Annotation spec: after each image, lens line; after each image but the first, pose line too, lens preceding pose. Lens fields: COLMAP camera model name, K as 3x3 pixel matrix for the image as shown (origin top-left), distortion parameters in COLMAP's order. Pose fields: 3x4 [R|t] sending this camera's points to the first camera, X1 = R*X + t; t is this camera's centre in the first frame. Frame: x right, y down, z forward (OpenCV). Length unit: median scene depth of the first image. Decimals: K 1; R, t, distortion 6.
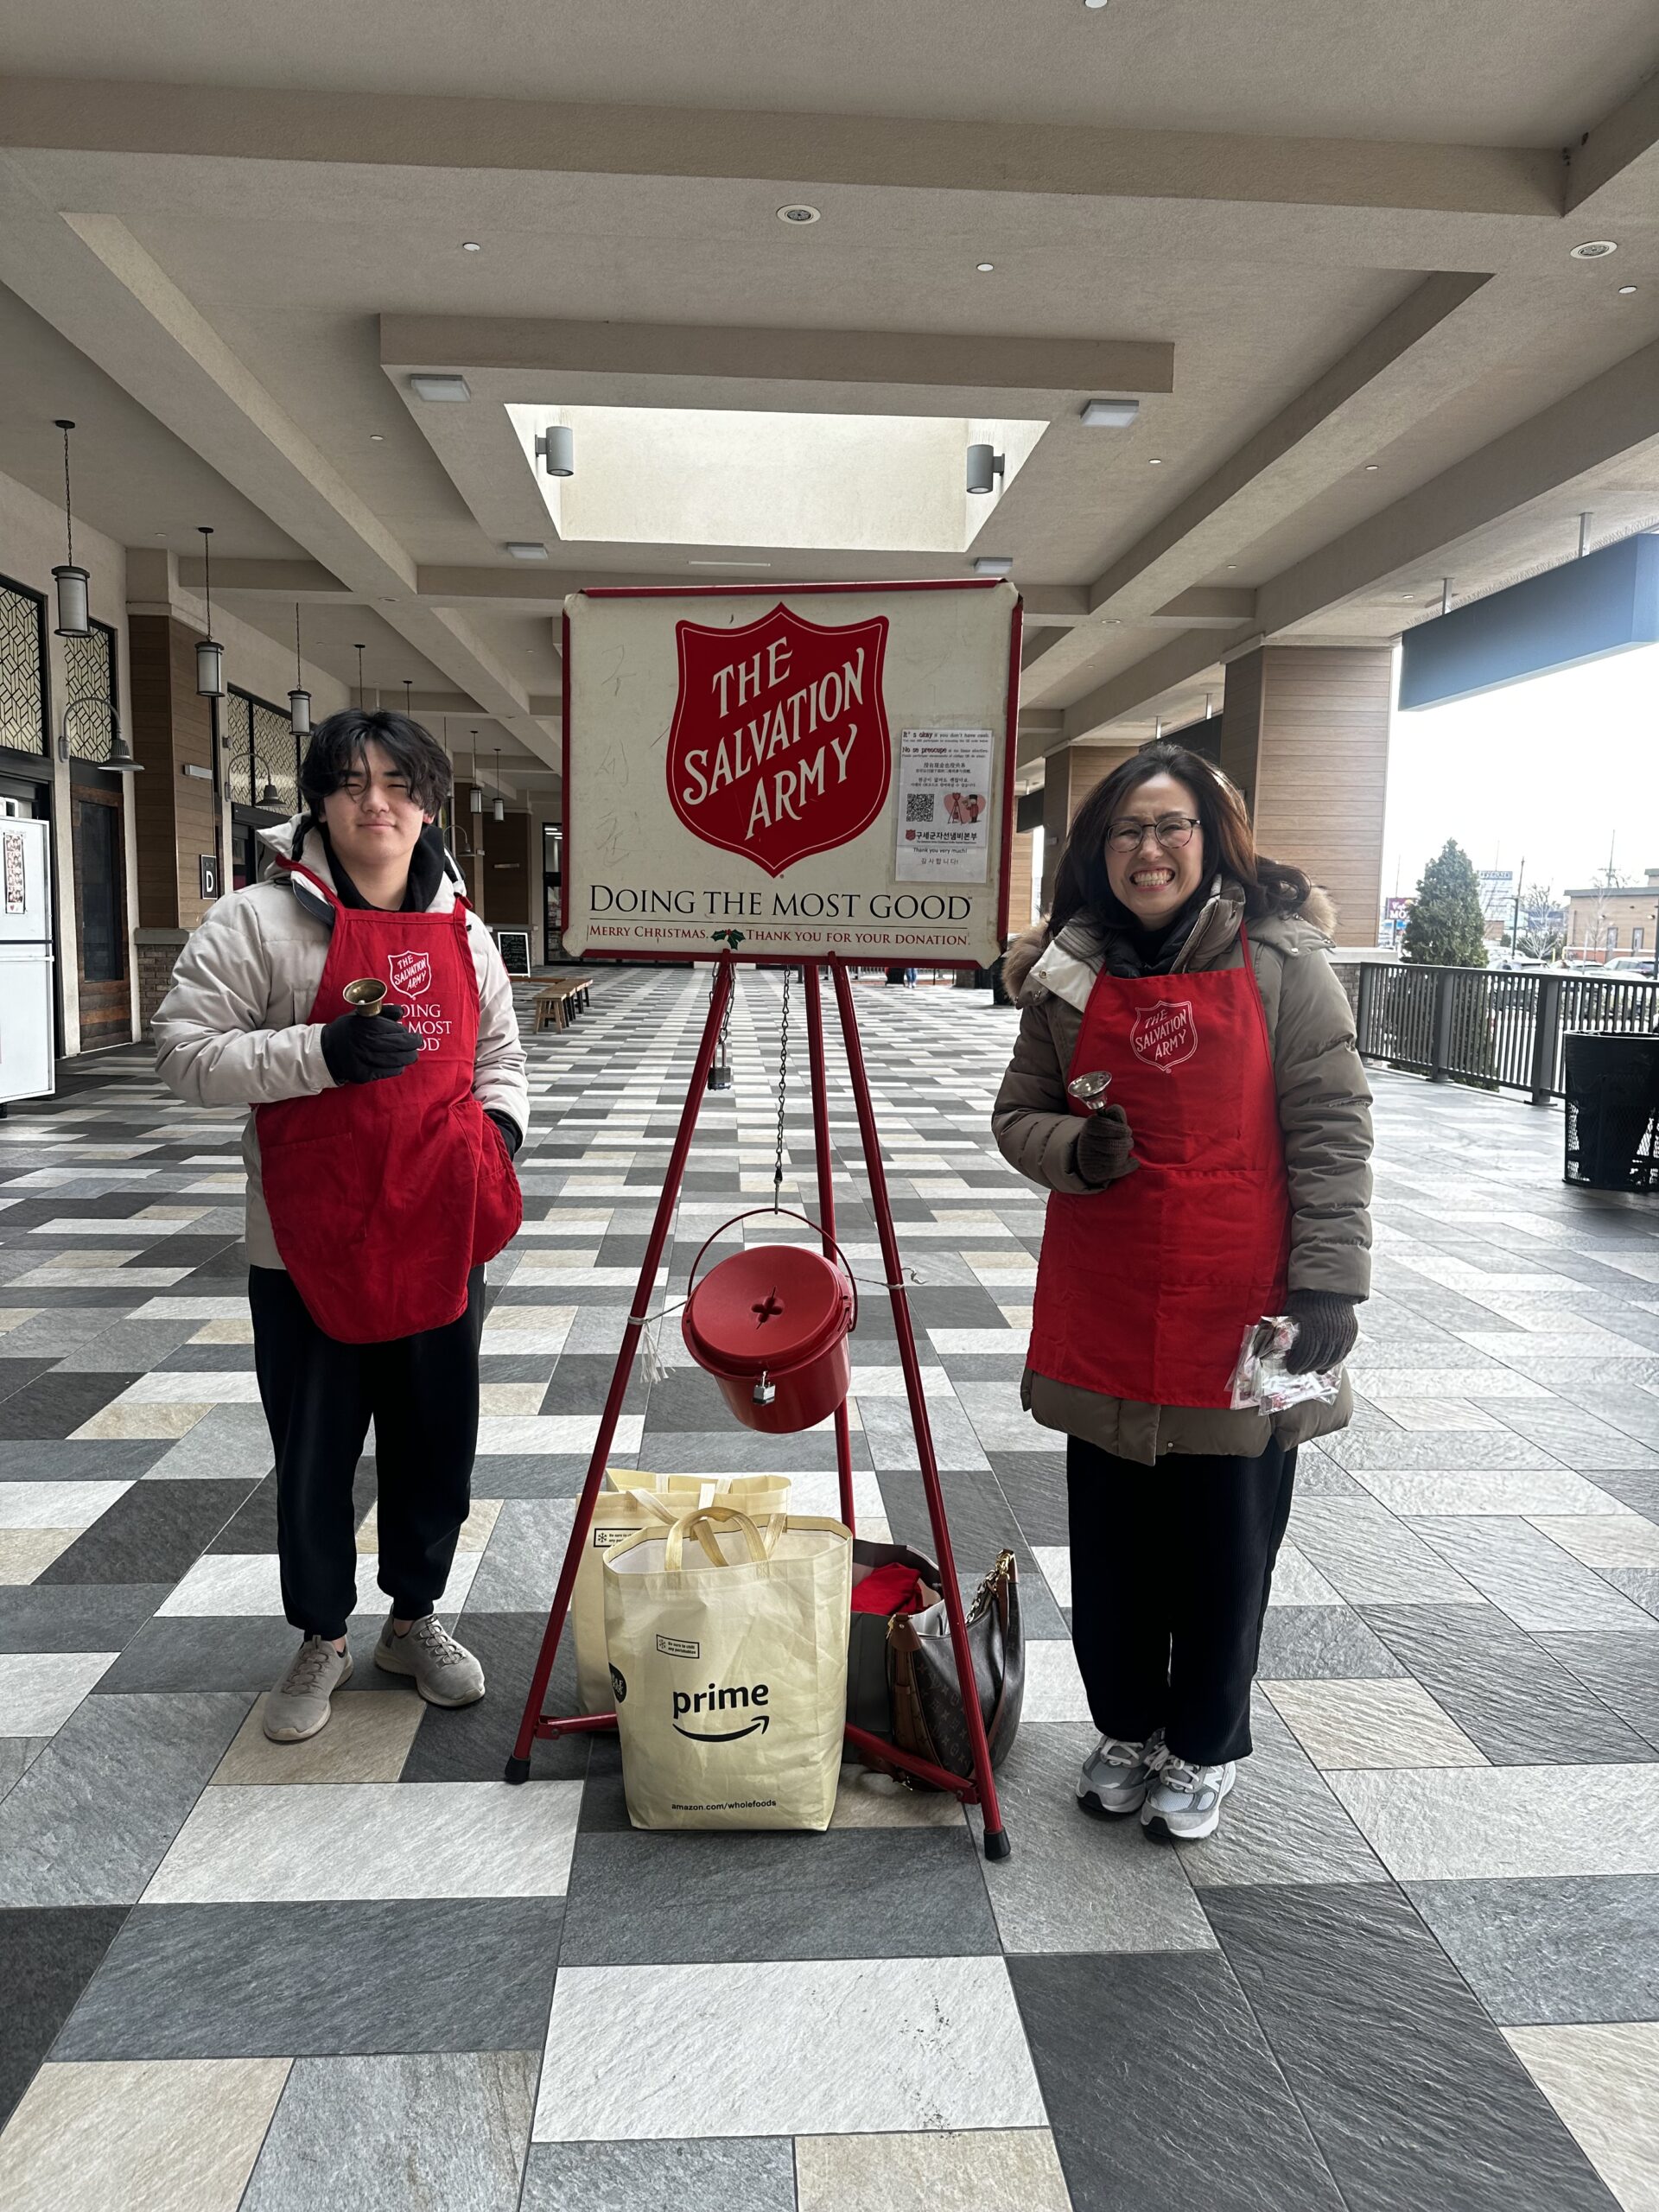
lens RADIAL K [[1550.2, 0, 812.3], [0, 1550.2, 1093.5], [0, 0, 1]] dist [0.026708, -0.034560]
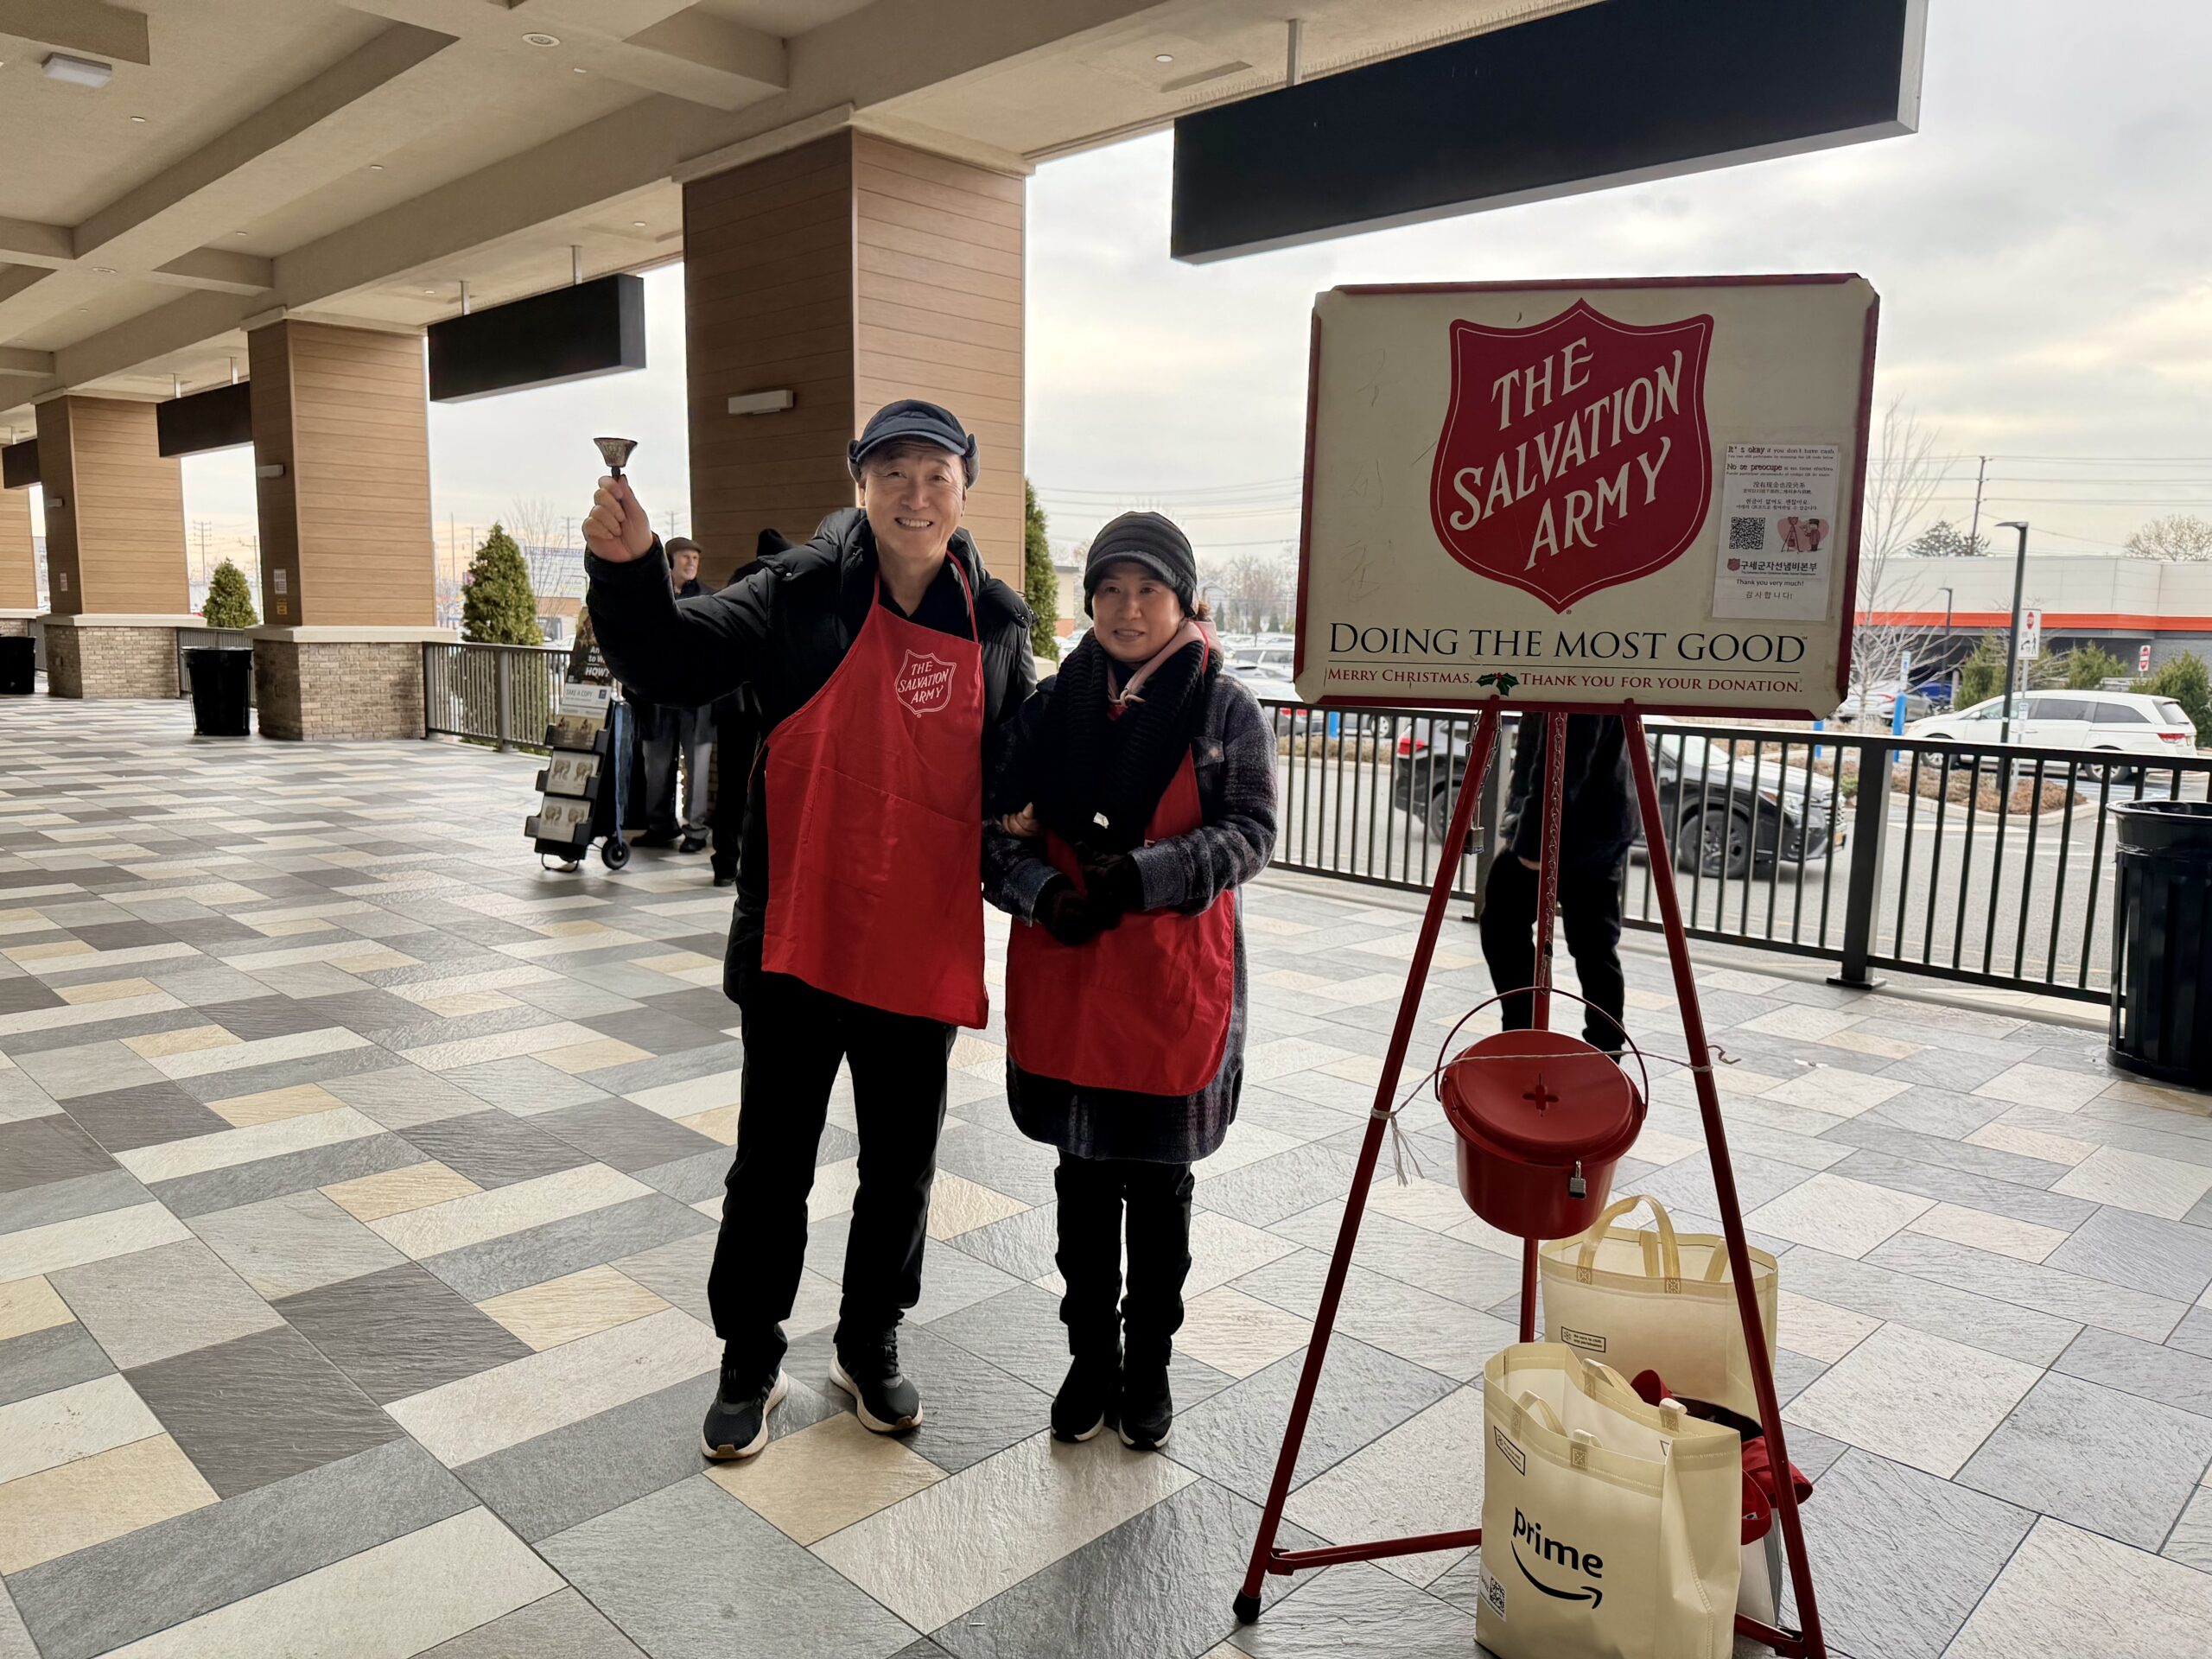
lens RADIAL K [[1558.6, 0, 1103.5], [0, 1558.6, 841.5], [0, 0, 1]] dist [0.028523, -0.040002]
pose [[0.742754, -0.097421, 0.662440, -0.031572], [0.067549, 0.995213, 0.070621, 0.011819], [-0.666149, -0.007706, 0.745779, -0.189468]]
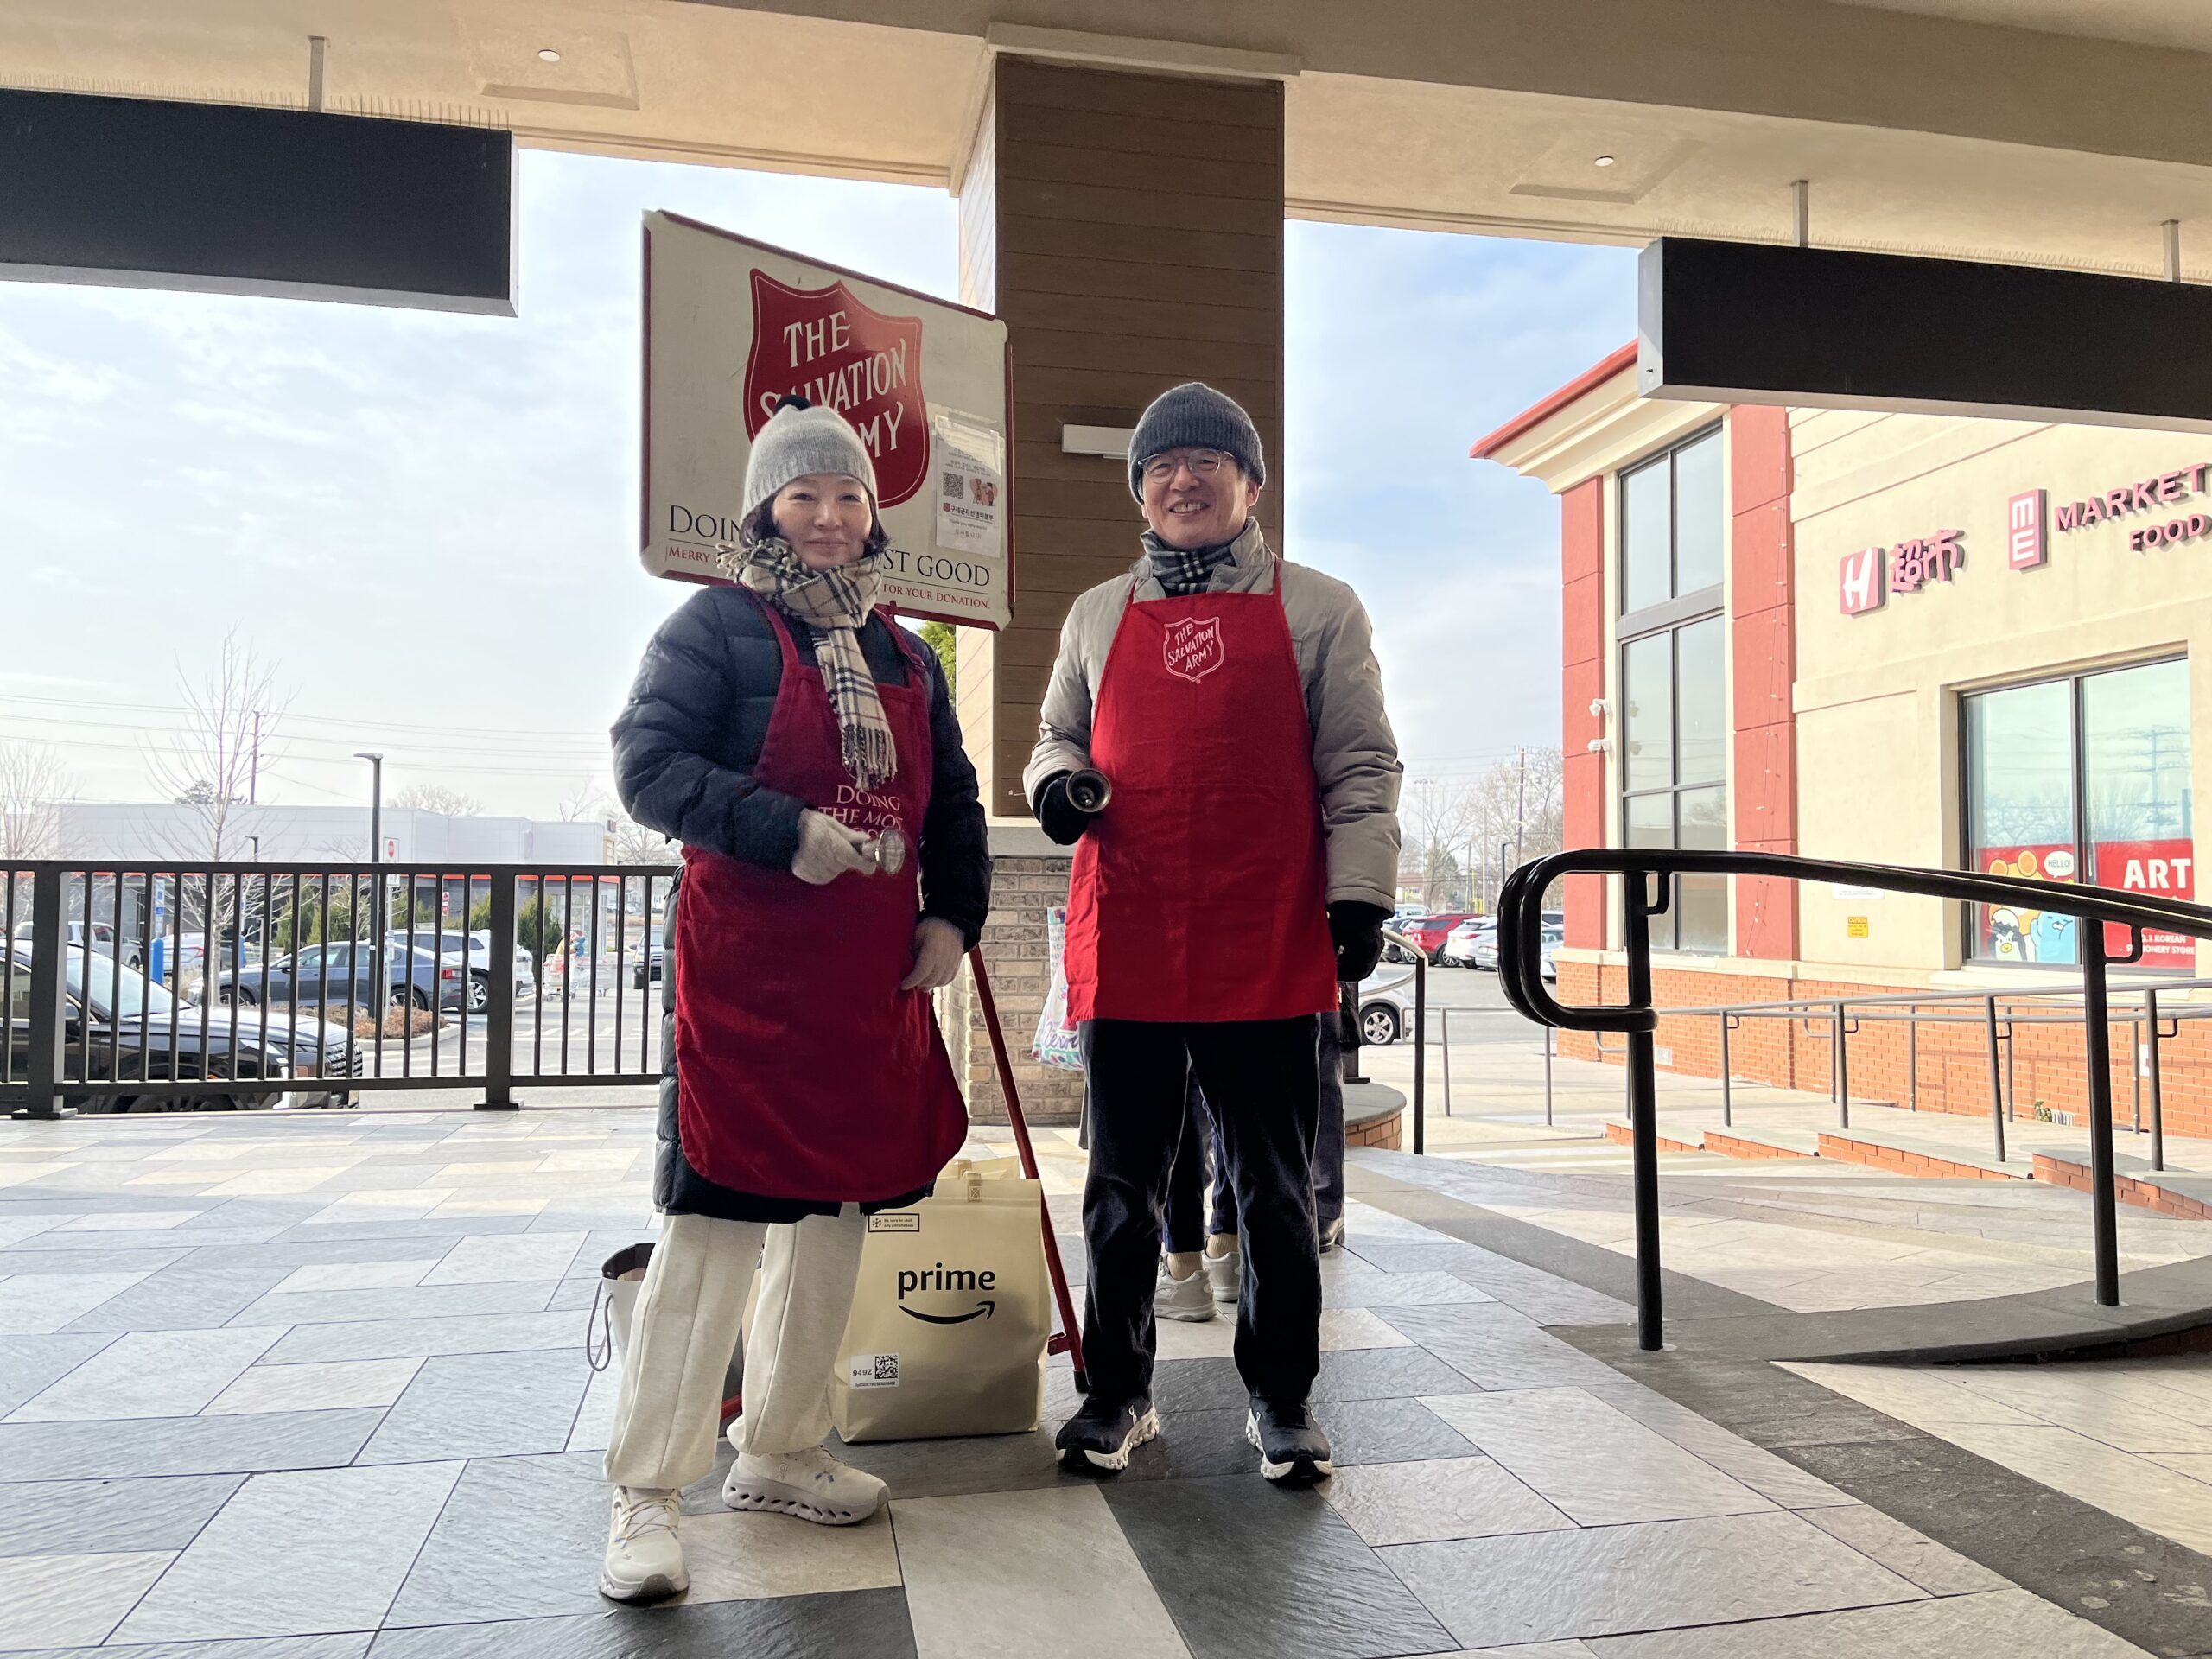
lens RADIAL K [[1673.6, 0, 1106.2], [0, 1673.6, 840.8], [0, 0, 1]] dist [0.008093, 0.001876]
pose [[-0.141297, 0.019893, 0.989767, -0.155408], [0.100423, 0.994929, -0.005660, 0.076425], [-0.984861, 0.098596, -0.142578, -0.021804]]
